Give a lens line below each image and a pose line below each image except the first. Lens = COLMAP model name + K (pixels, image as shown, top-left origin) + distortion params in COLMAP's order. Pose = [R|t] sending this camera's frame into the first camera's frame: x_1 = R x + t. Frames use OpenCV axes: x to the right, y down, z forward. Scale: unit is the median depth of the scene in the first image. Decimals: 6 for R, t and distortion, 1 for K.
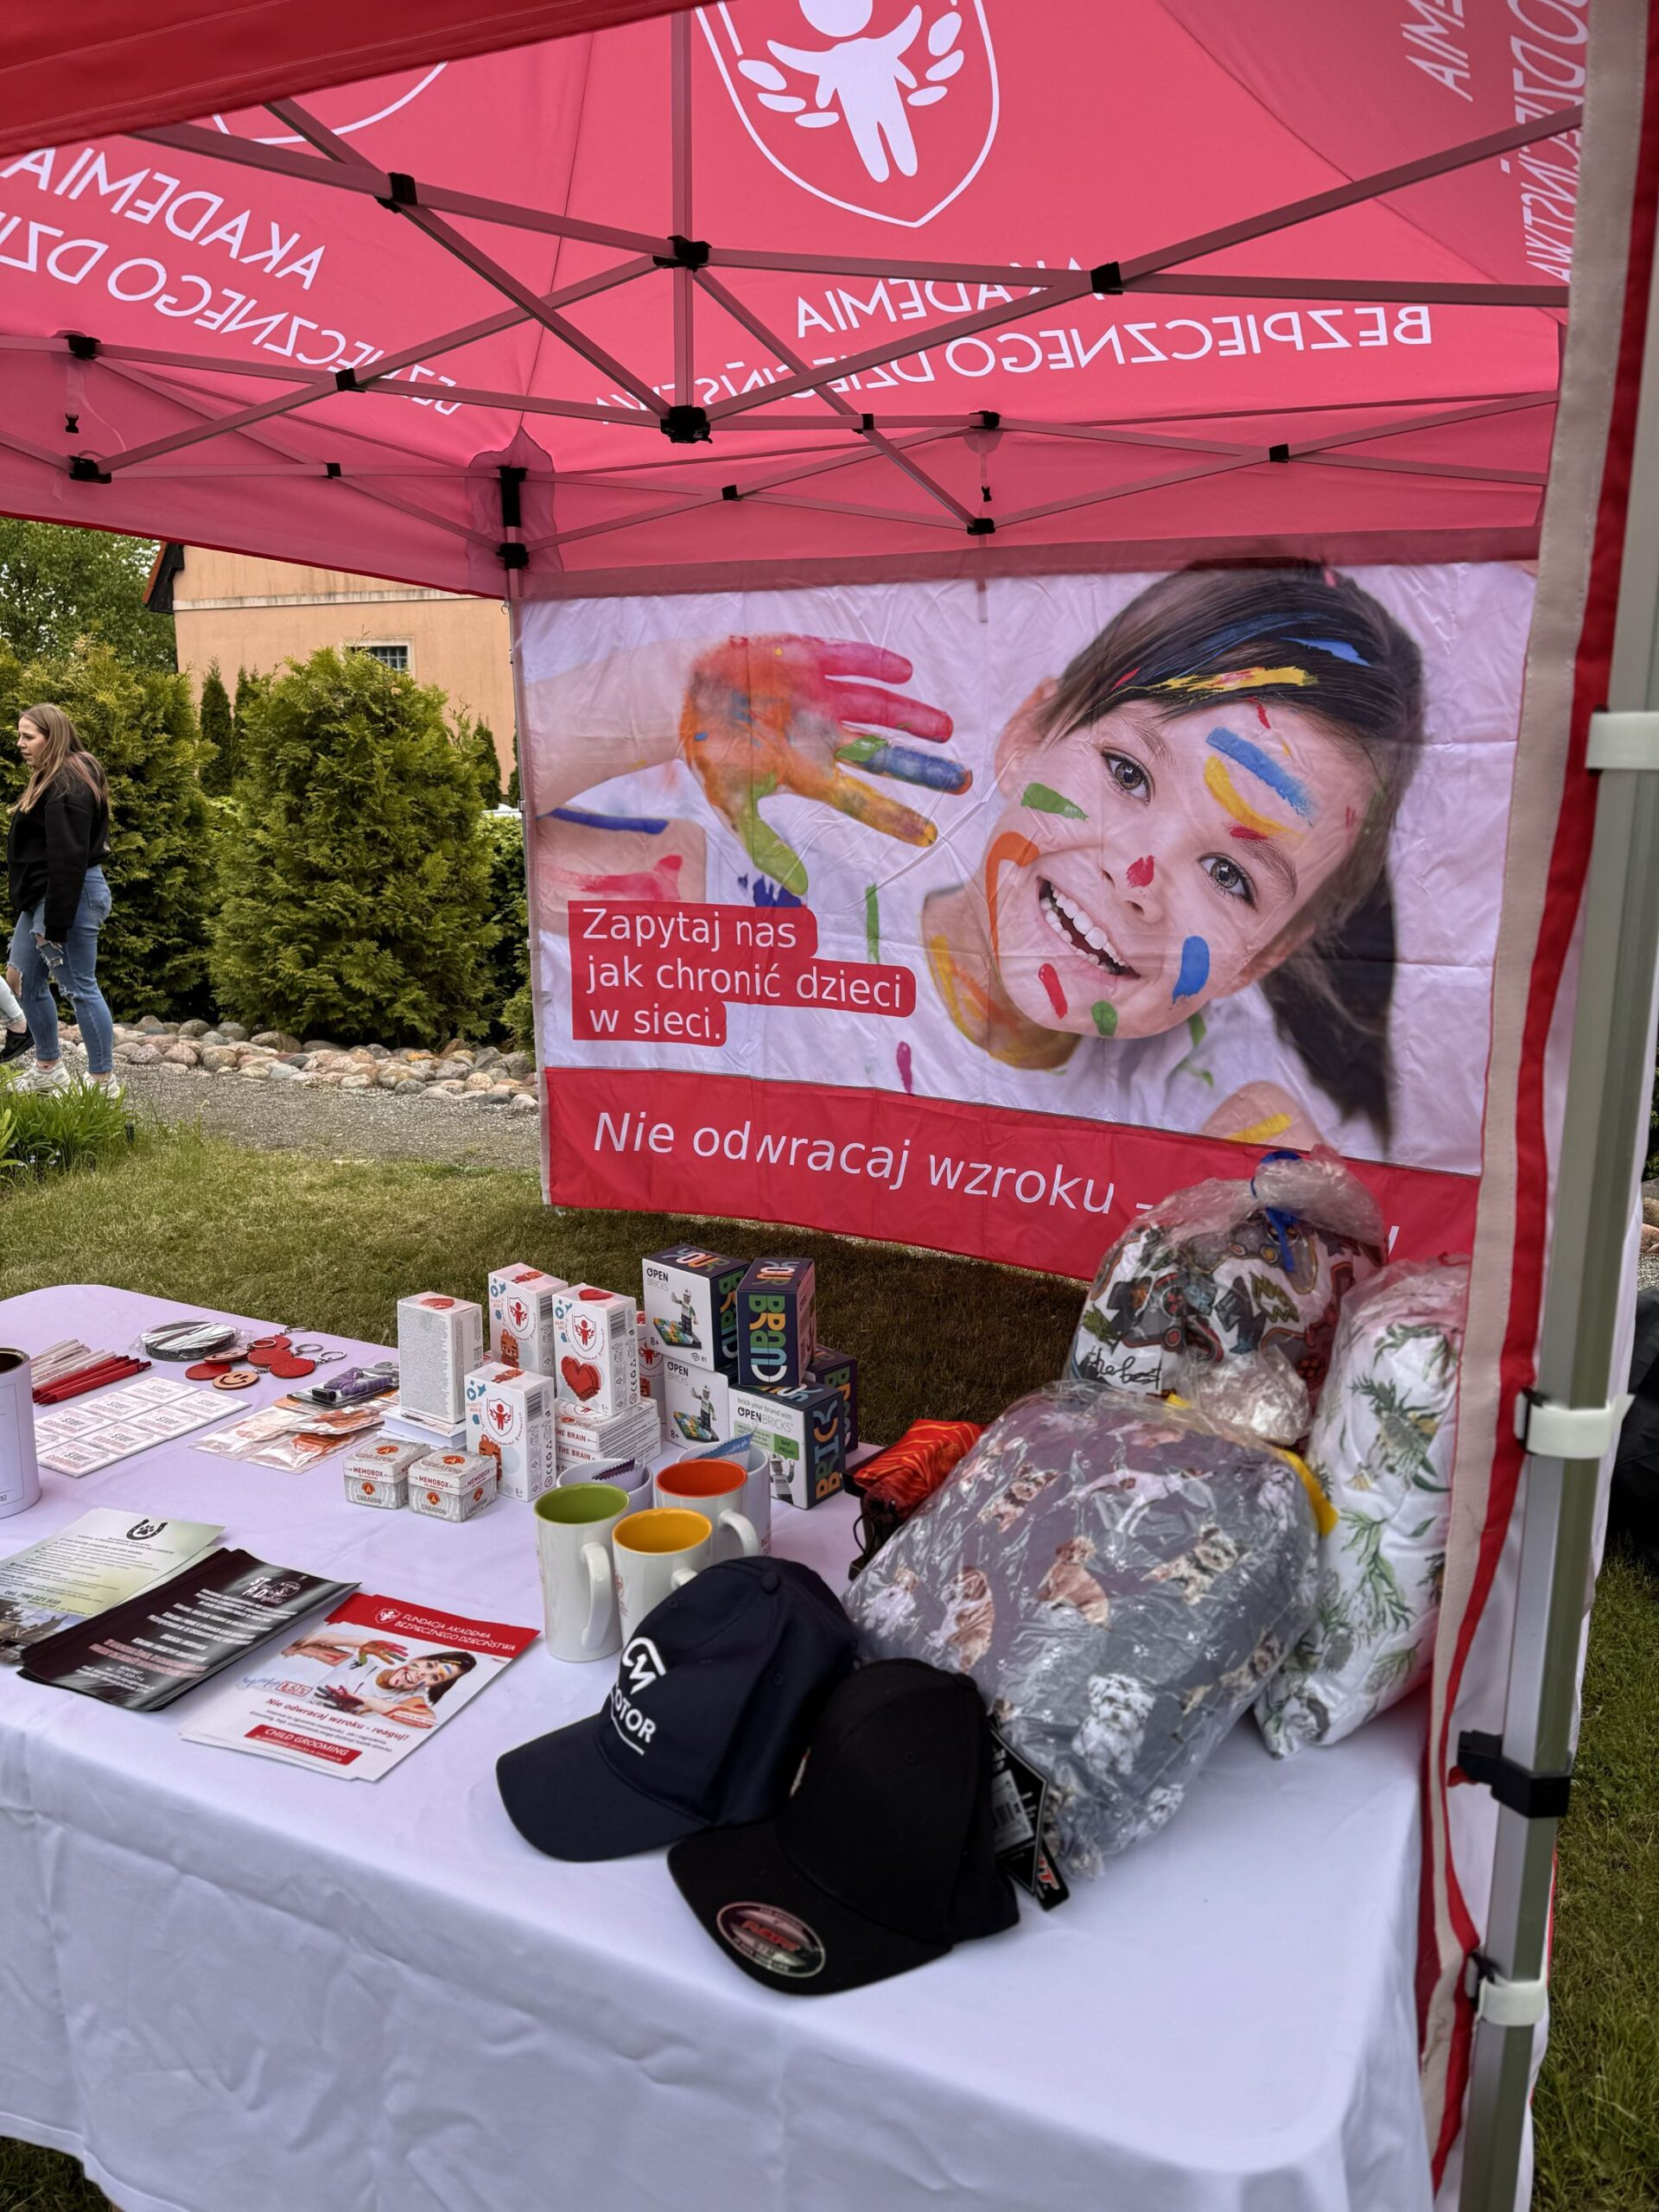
lens RADIAL K [[1532.1, 0, 830.9], [0, 1532.1, 1099.7], [0, 0, 1]] dist [0.089661, -0.004469]
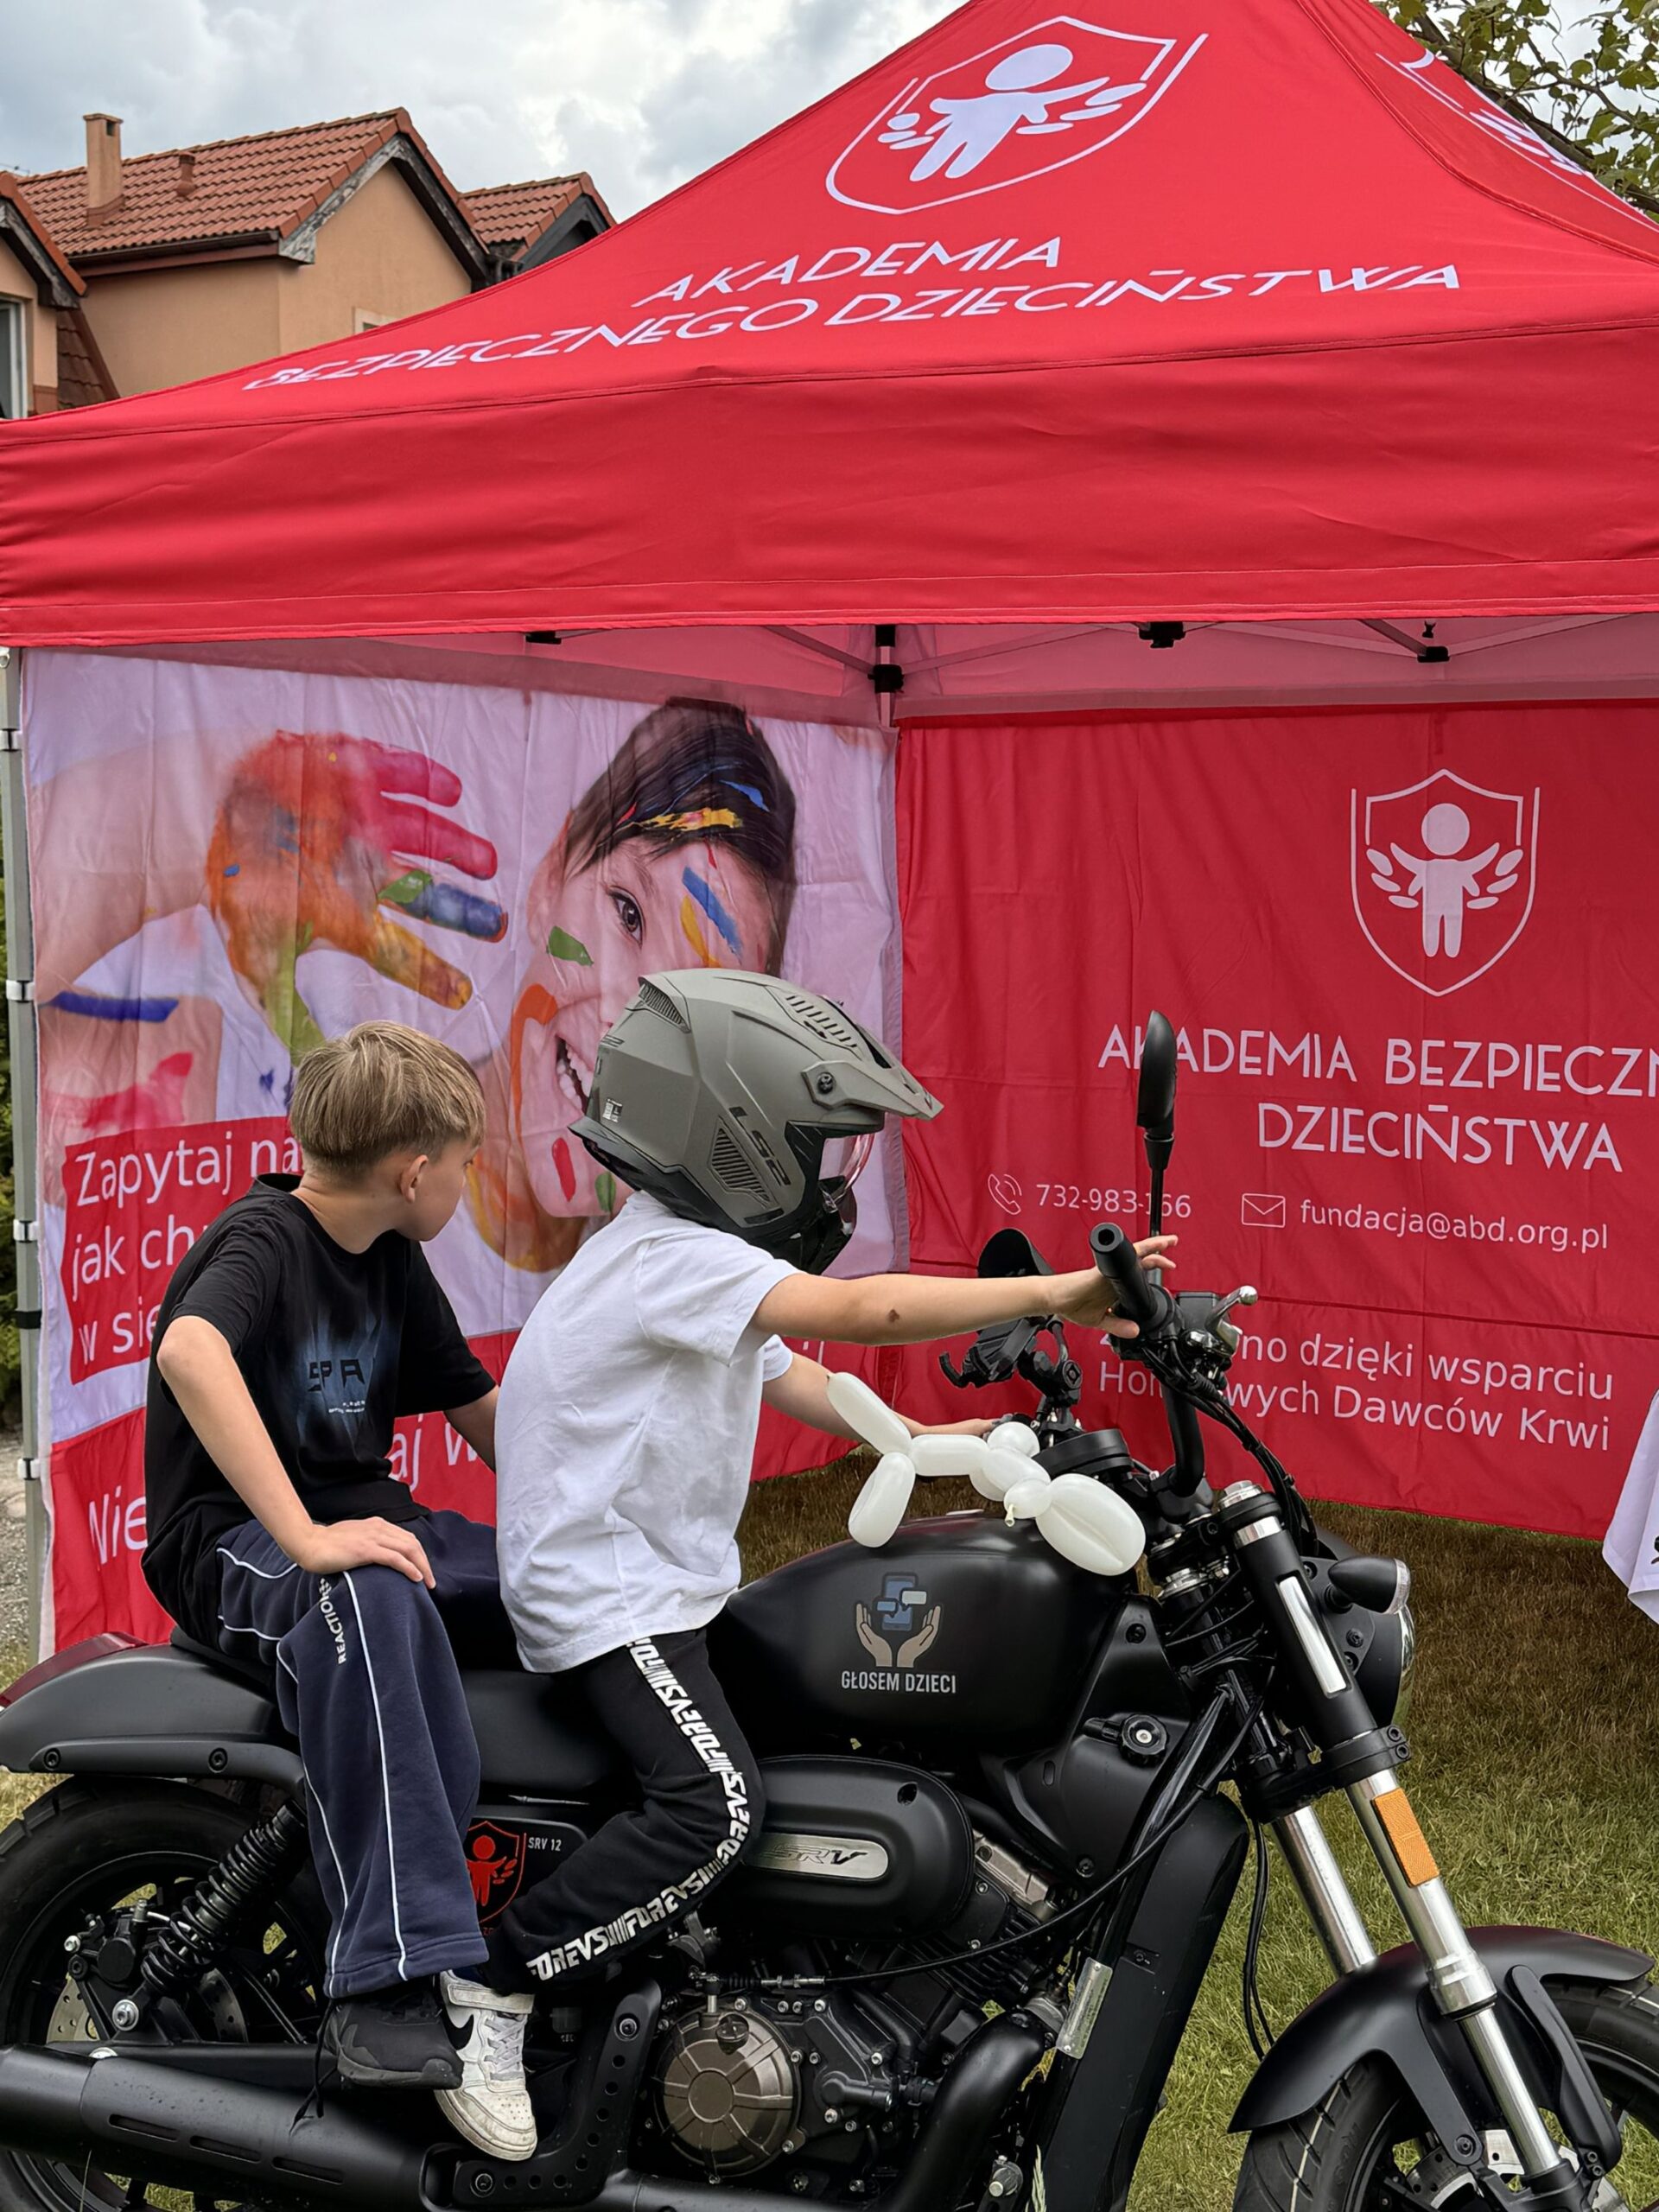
lens RADIAL K [[2677.4, 0, 829.7], [0, 2677.4, 1111.6], [0, 0, 1]] dist [0.040759, 0.000000]
pose [[0.139640, -0.089094, 0.986186, -1.259239], [0.217690, 0.974340, 0.057199, -0.152772], [-0.965977, 0.206696, 0.155452, 0.626494]]
